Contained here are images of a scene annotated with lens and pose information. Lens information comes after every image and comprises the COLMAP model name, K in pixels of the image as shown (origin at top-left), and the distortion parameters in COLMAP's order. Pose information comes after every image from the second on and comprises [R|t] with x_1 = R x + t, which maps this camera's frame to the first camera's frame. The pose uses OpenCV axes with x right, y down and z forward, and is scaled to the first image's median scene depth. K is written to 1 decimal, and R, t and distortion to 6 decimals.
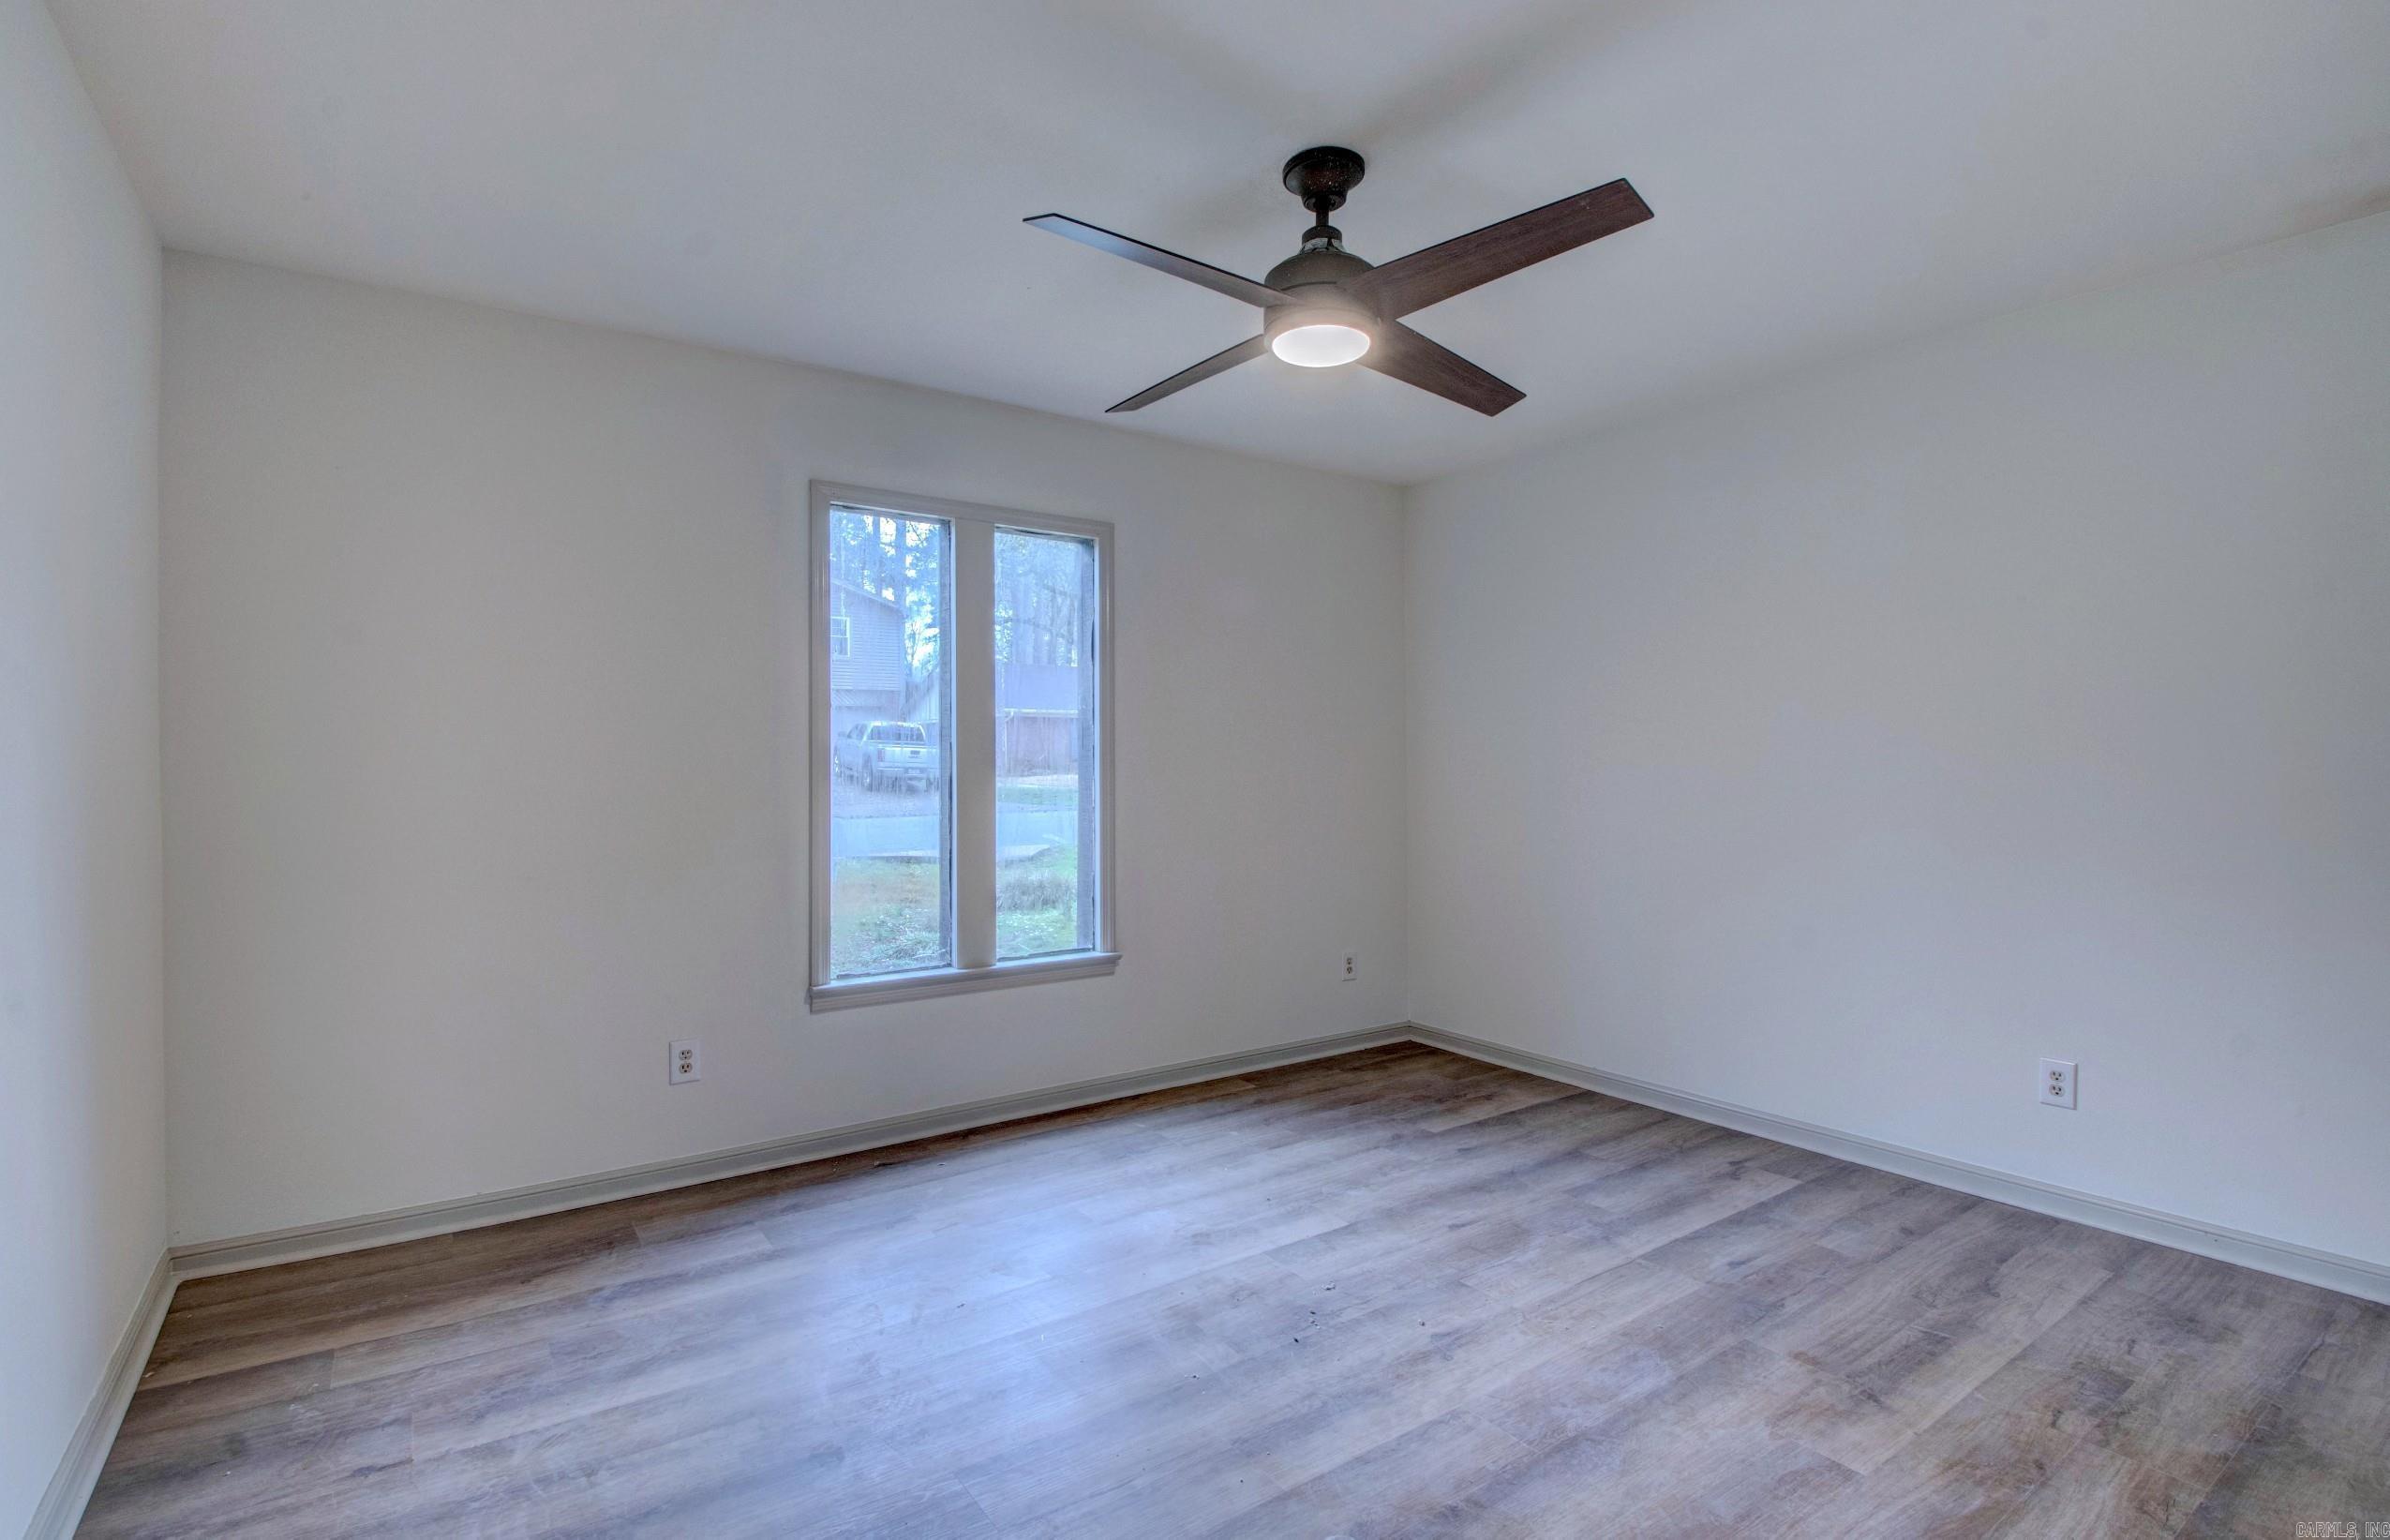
lens RADIAL K [[1123.6, 0, 1188.9], [0, 1123.6, 751.1], [0, 0, 1]] dist [0.006018, -0.016696]
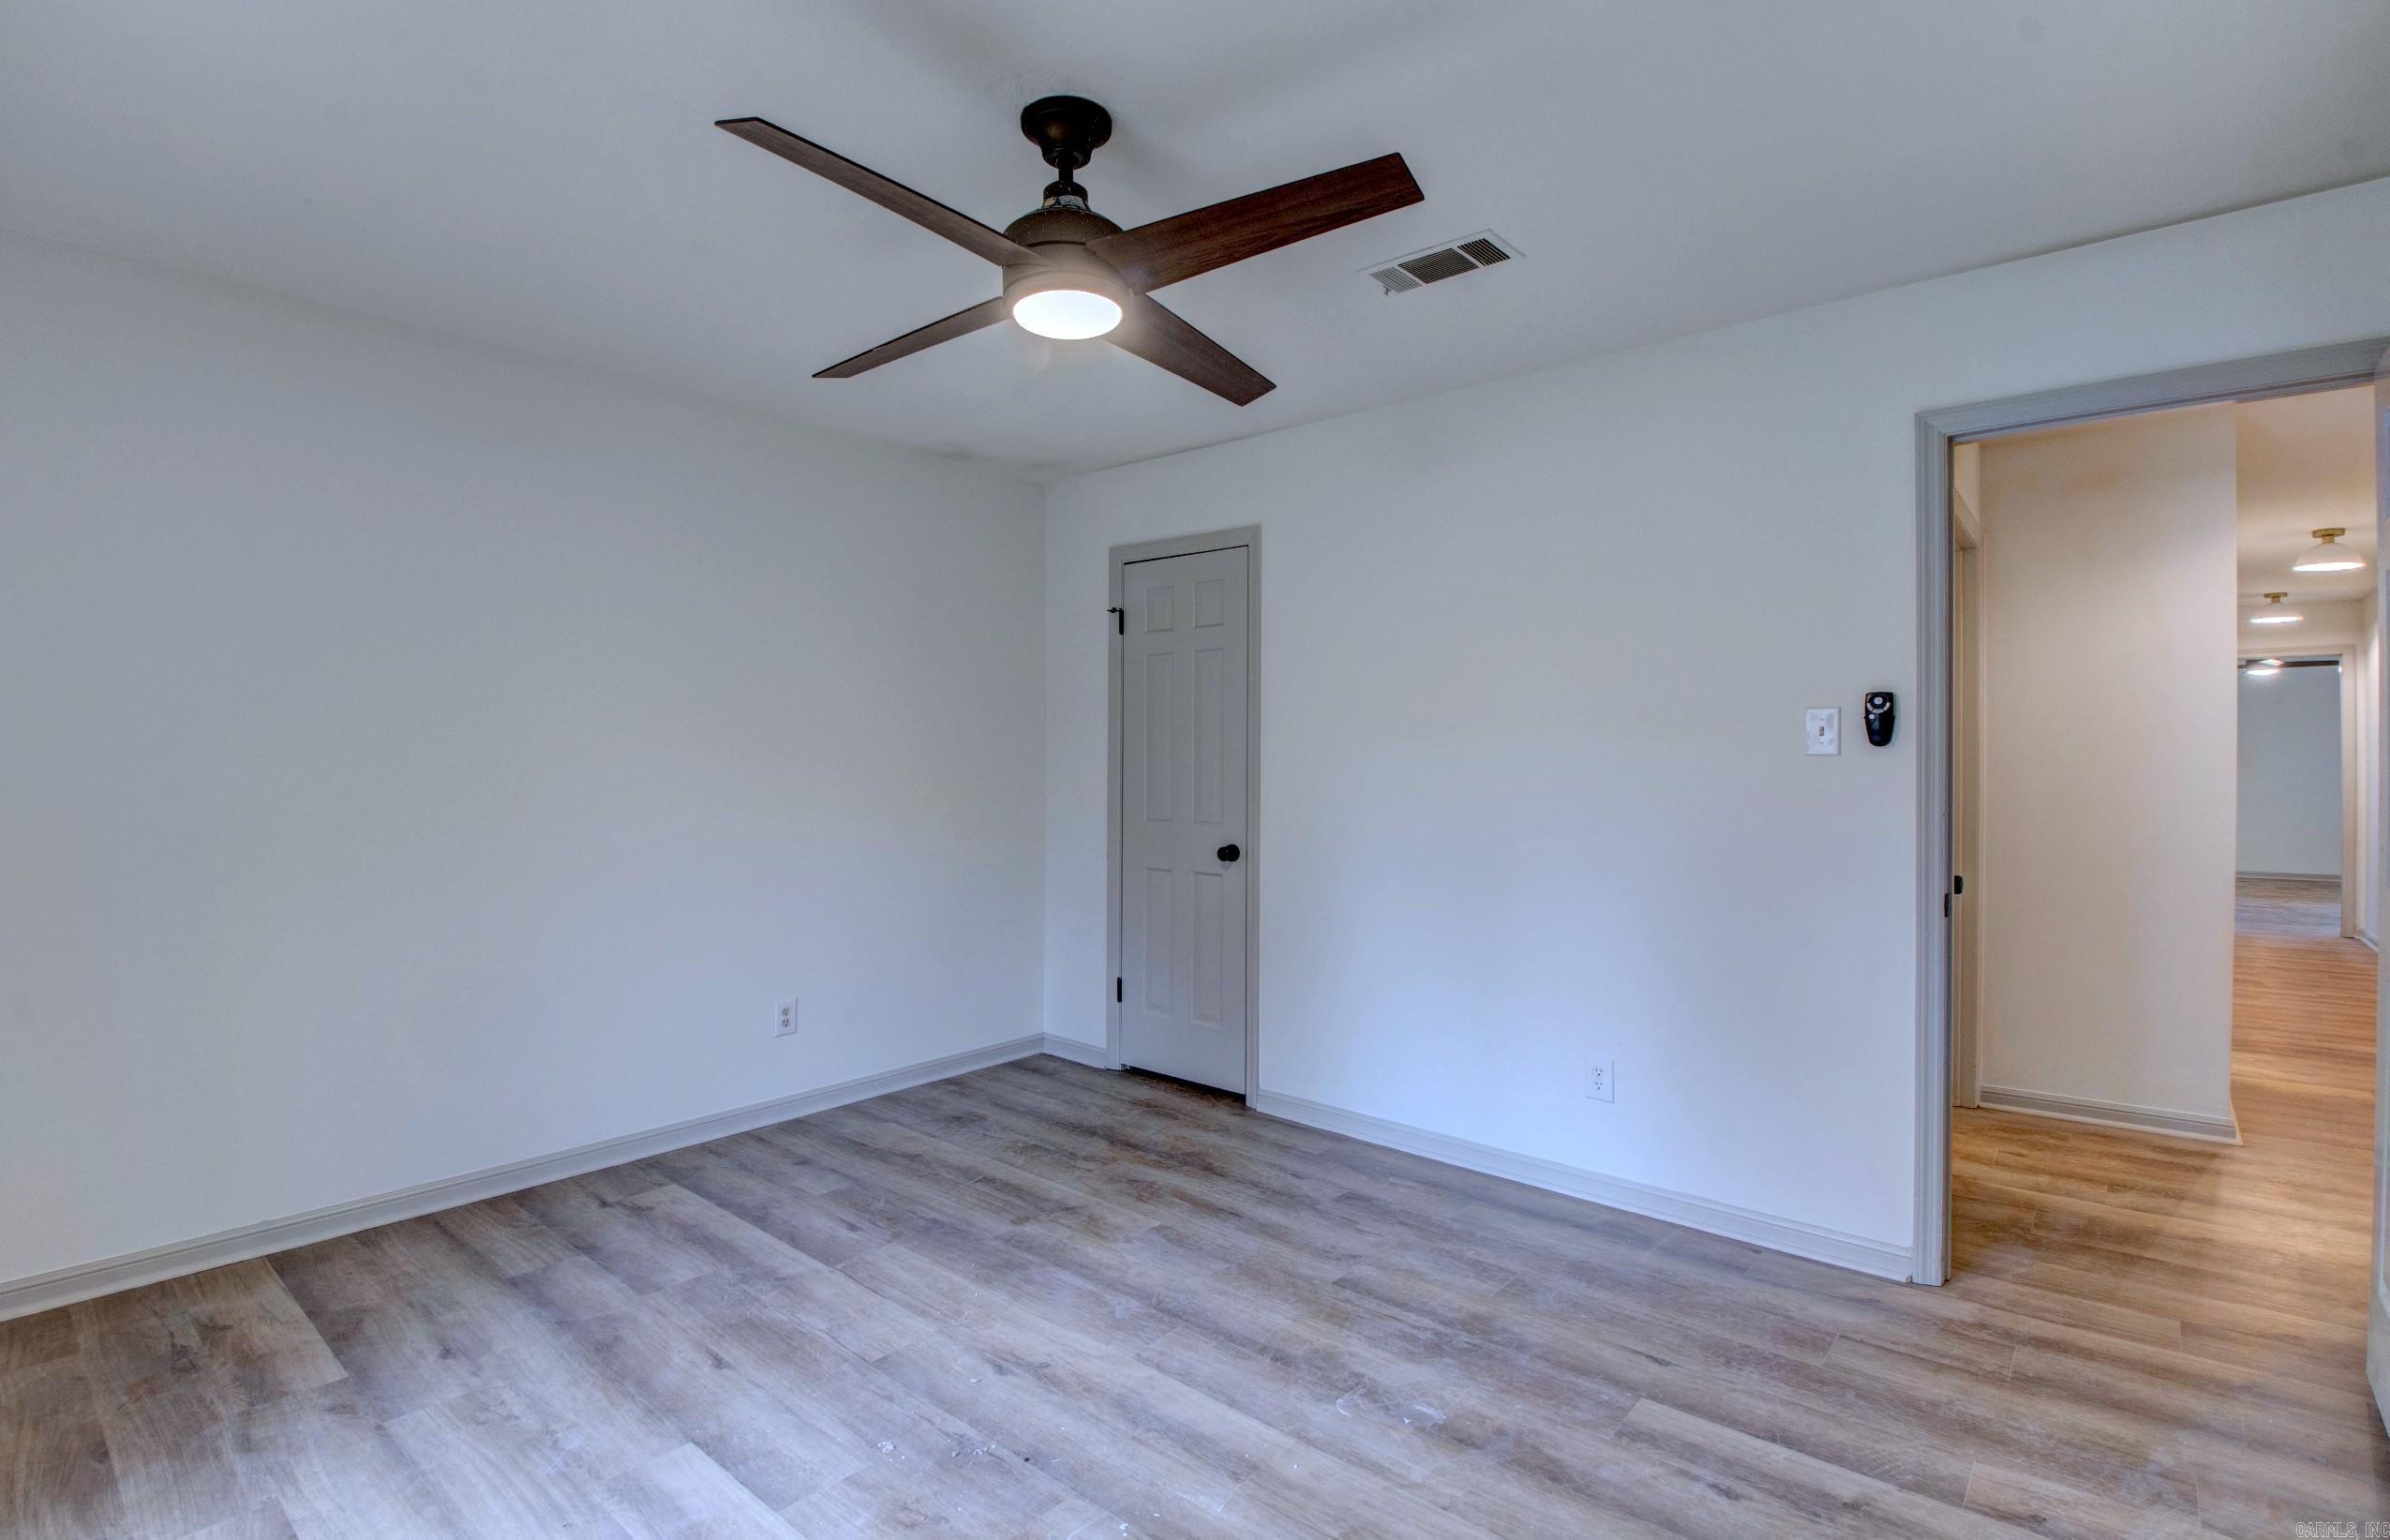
lens RADIAL K [[1111.8, 0, 1186.2], [0, 1111.8, 764.2], [0, 0, 1]] dist [0.026299, -0.033473]
pose [[-0.247332, -0.000720, 0.968931, -0.724290], [-0.009366, 0.999955, -0.001647, 0.000484], [-0.968886, -0.009483, -0.247327, 1.058912]]
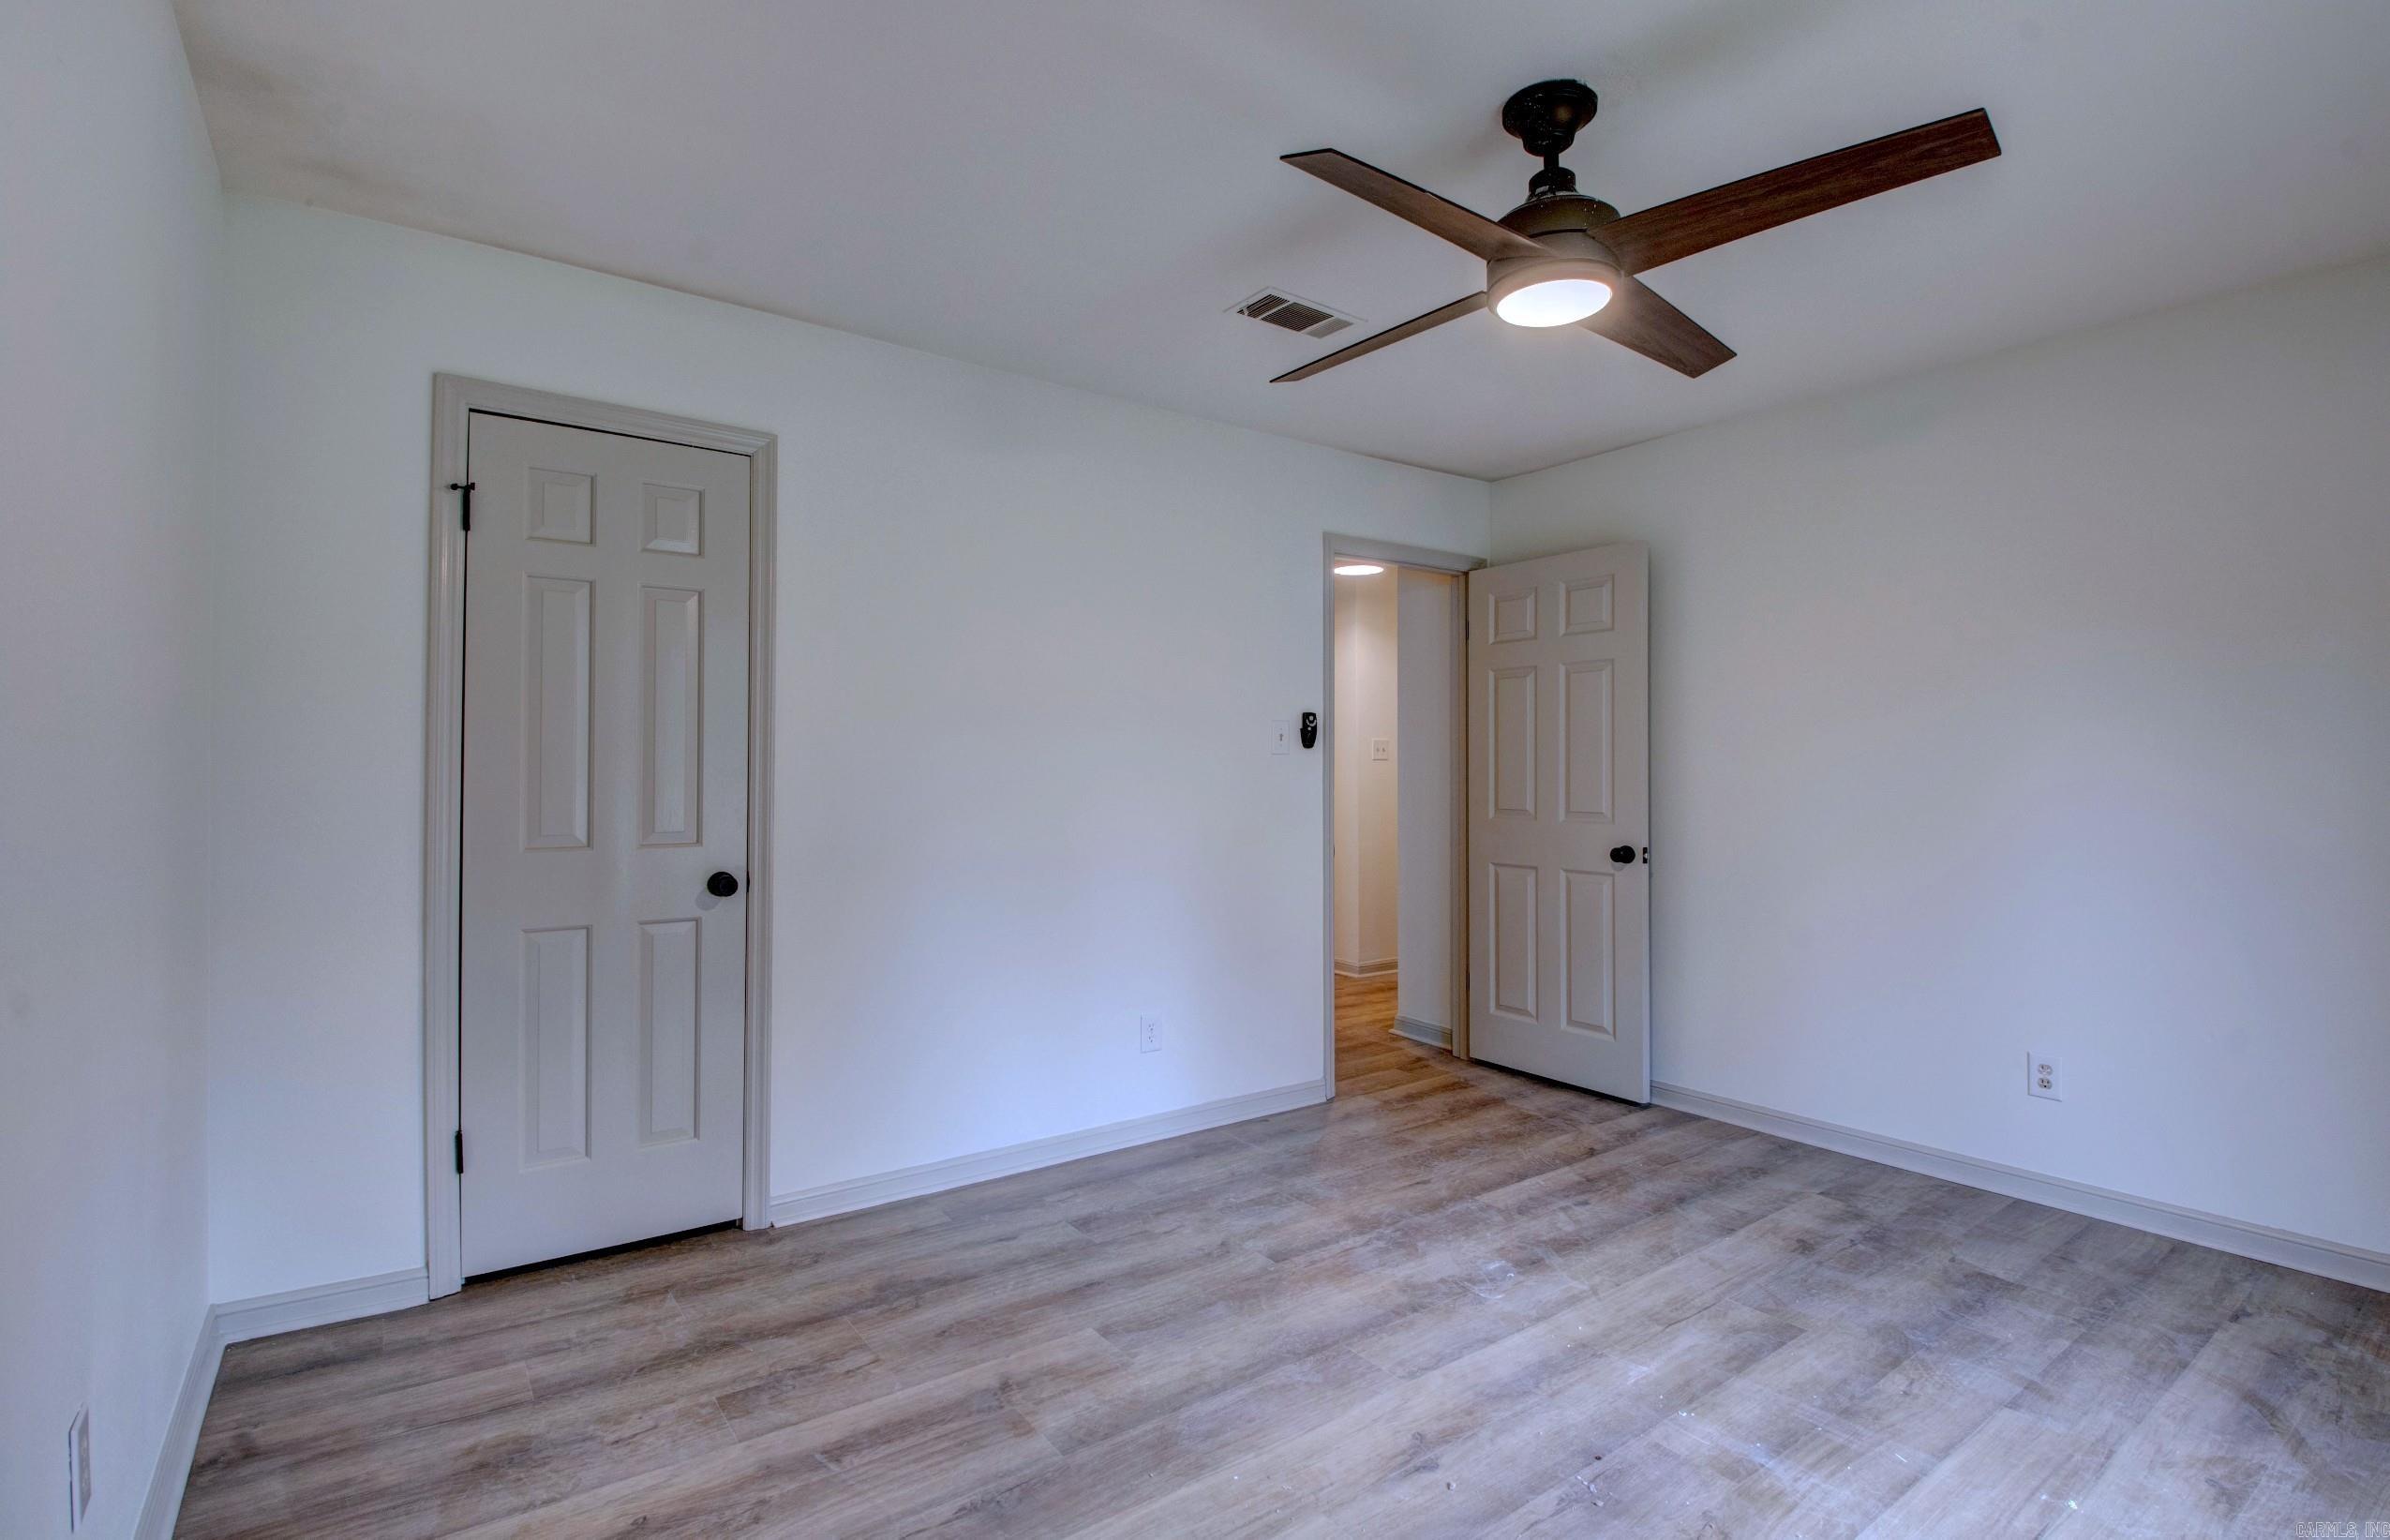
lens RADIAL K [[1111.8, 0, 1186.2], [0, 1111.8, 764.2], [0, 0, 1]] dist [0.026299, -0.033473]
pose [[-0.999859, -0.001197, -0.016756, 0.402476], [-0.000982, 0.999917, -0.012824, 0.017934], [0.016770, -0.012806, -0.999777, 1.769462]]
